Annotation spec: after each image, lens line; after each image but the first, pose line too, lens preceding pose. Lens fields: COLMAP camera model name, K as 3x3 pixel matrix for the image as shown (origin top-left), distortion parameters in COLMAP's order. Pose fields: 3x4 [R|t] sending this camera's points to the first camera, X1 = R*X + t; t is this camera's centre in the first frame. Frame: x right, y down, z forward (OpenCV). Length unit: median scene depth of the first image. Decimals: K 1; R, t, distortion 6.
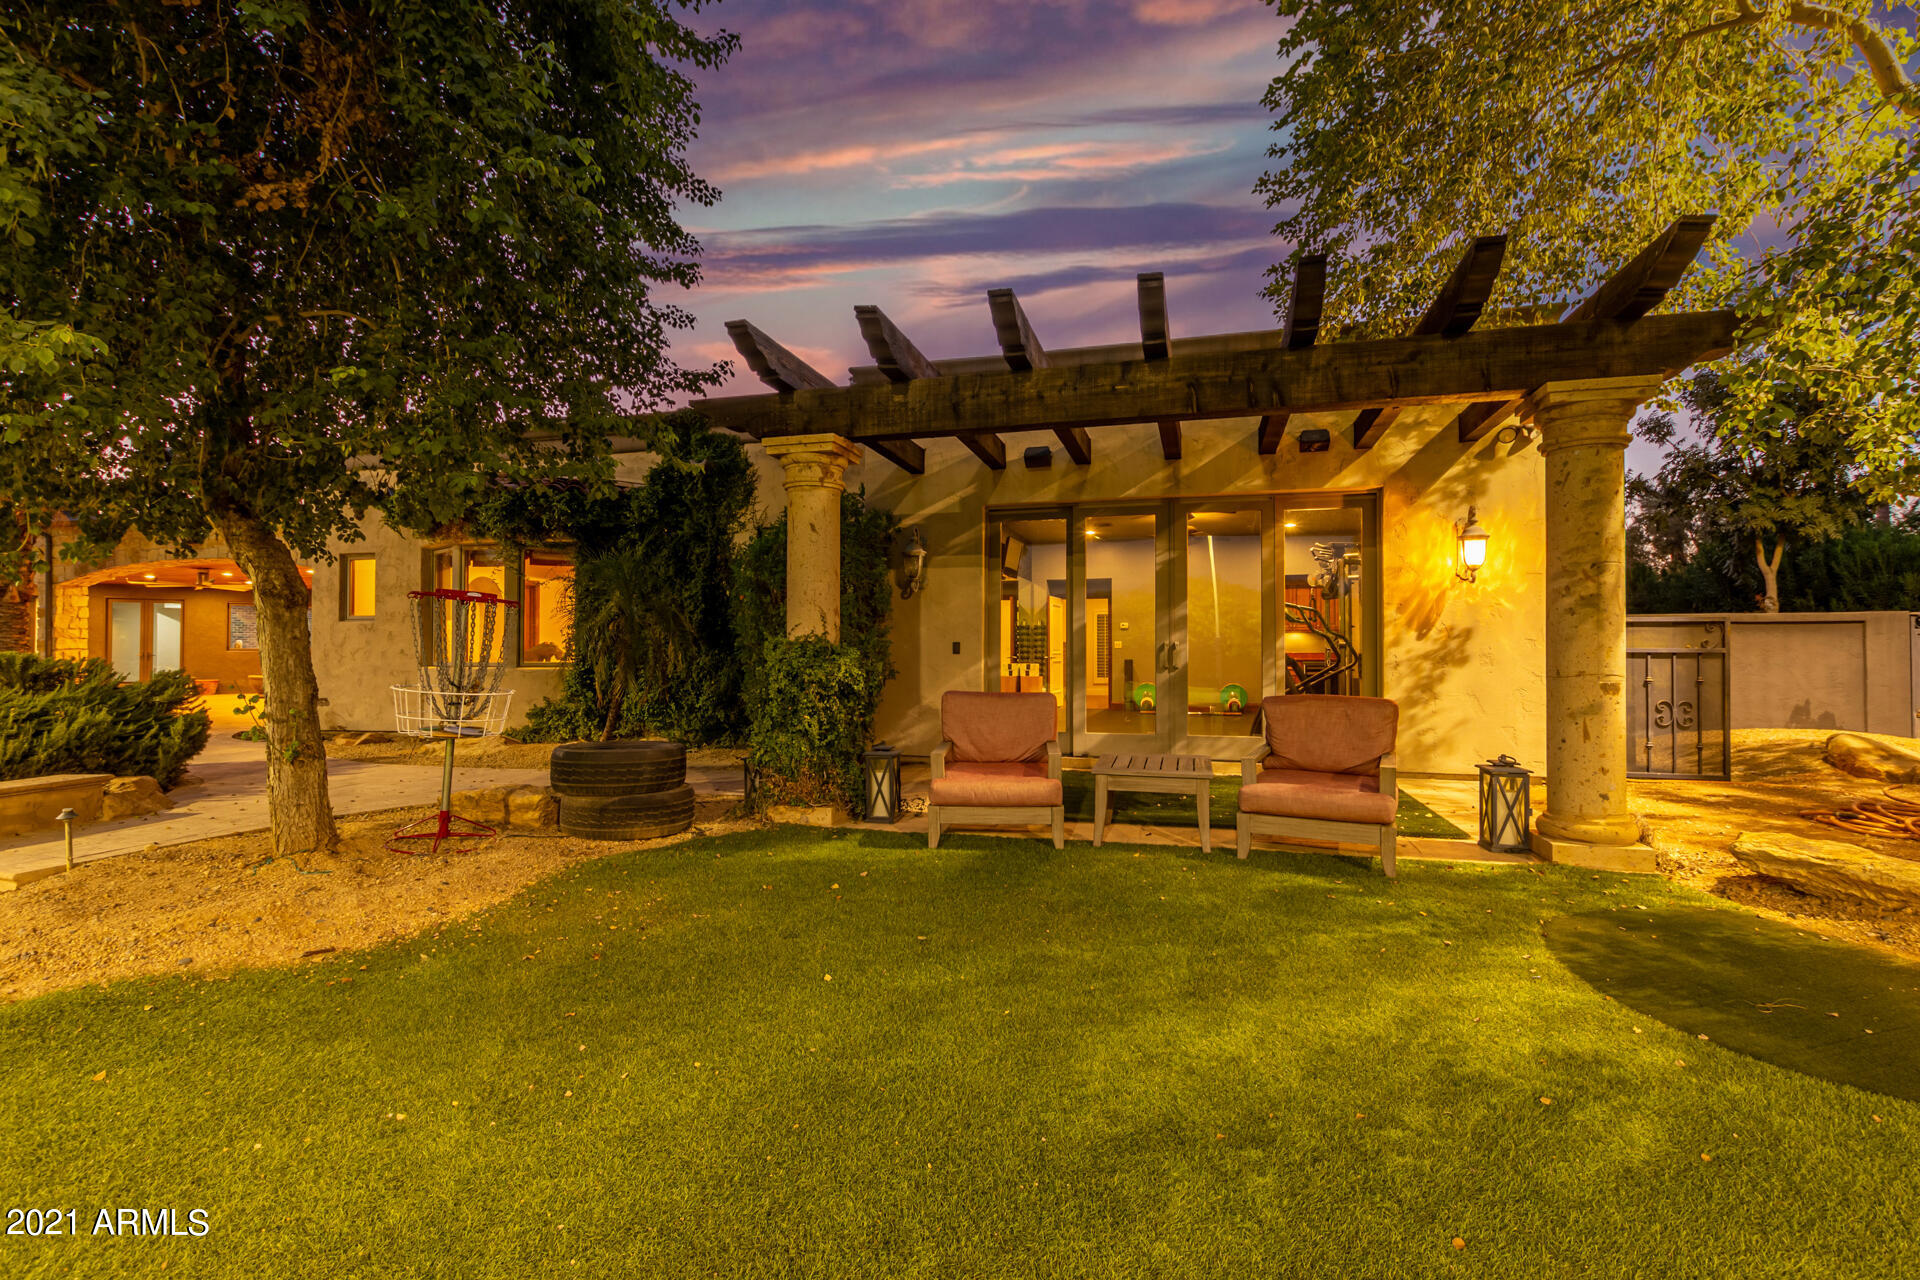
lens RADIAL K [[879.3, 0, 966.9], [0, 879.3, 641.4], [0, 0, 1]] dist [0.004754, 0.000079]
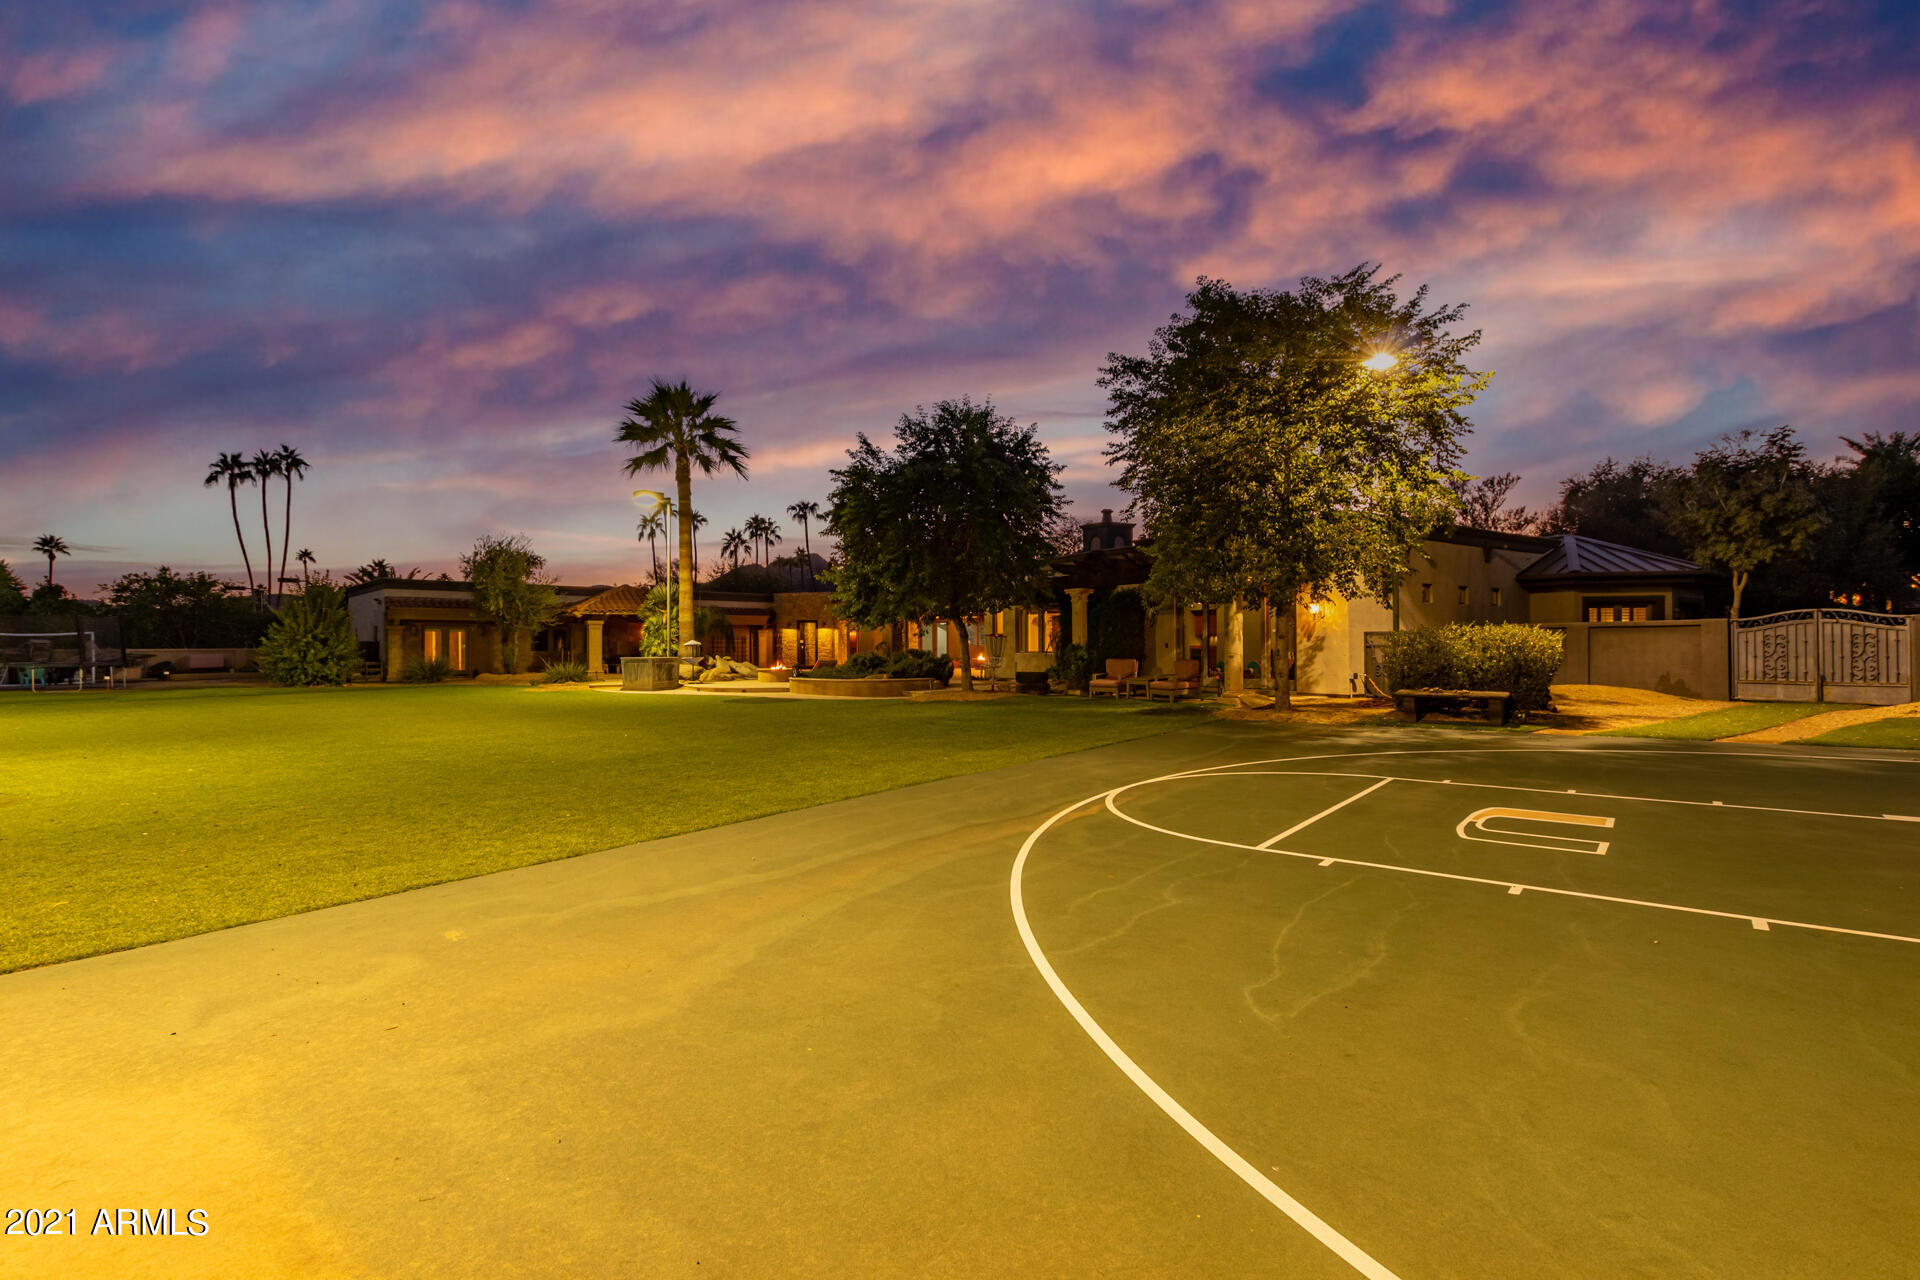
lens RADIAL K [[879.3, 0, 964.6], [0, 879.3, 644.4], [0, 0, 1]] dist [0.004754, 0.000079]
pose [[0.772156, -0.008540, -0.635376, 1.388286], [0.013818, 0.999899, 0.003354, -0.015757], [0.635283, -0.011370, 0.772195, -1.654638]]
